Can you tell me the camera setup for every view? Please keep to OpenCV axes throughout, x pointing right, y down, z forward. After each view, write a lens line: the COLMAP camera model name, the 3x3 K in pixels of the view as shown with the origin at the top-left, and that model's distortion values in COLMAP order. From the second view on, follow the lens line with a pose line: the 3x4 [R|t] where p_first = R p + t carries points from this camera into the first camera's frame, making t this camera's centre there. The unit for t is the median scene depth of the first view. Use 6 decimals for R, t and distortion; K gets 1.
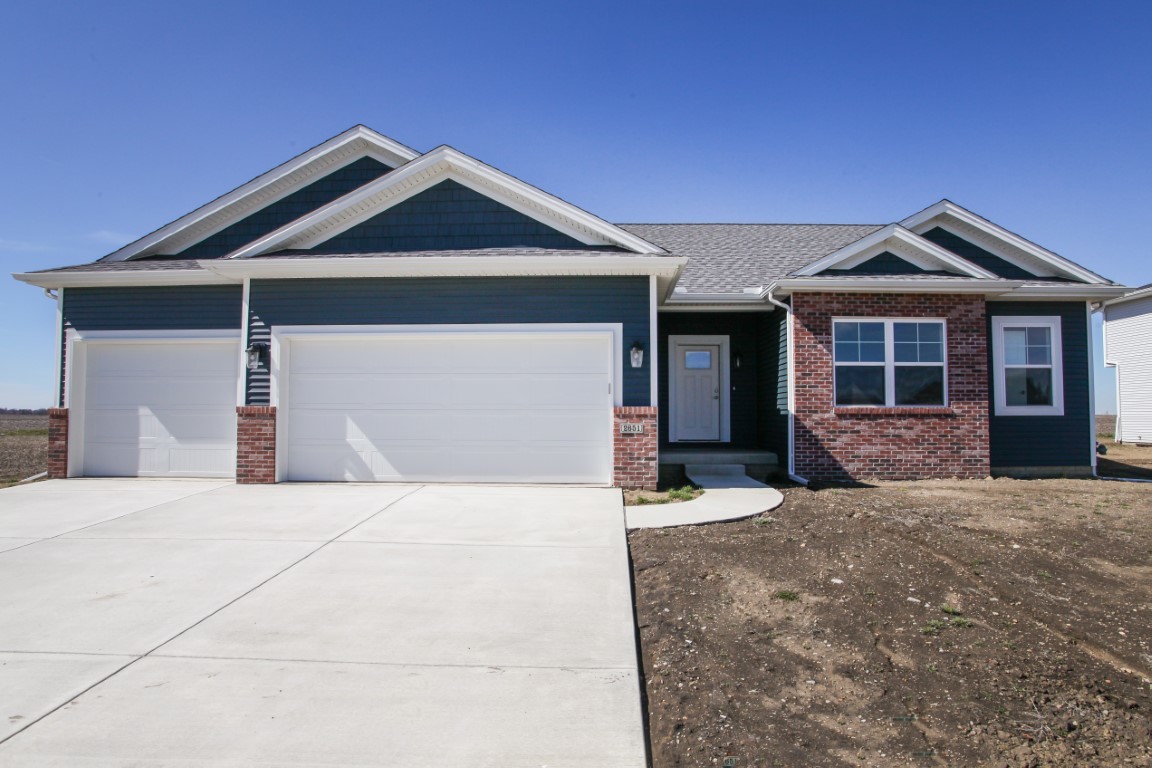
lens RADIAL K [[593.9, 0, 576.0], [0, 593.9, 384.0], [0, 0, 1]] dist [-0.061602, 0.000079]
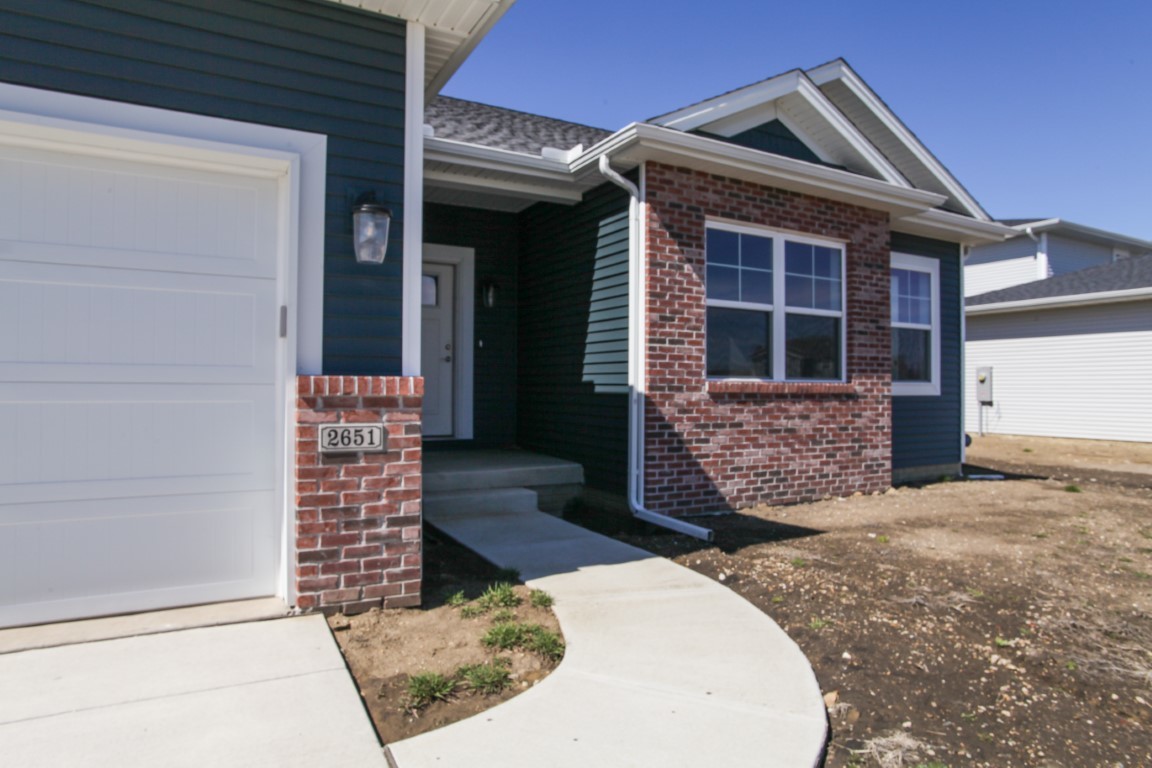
lens RADIAL K [[699.9, 0, 576.0], [0, 699.9, 384.0], [0, 0, 1]] dist [-0.072959, 0.000183]
pose [[0.850135, 0.005617, 0.526535, -0.007495], [-0.033536, 0.998491, 0.043495, 0.018183], [-0.525496, -0.054635, 0.849040, 0.512257]]
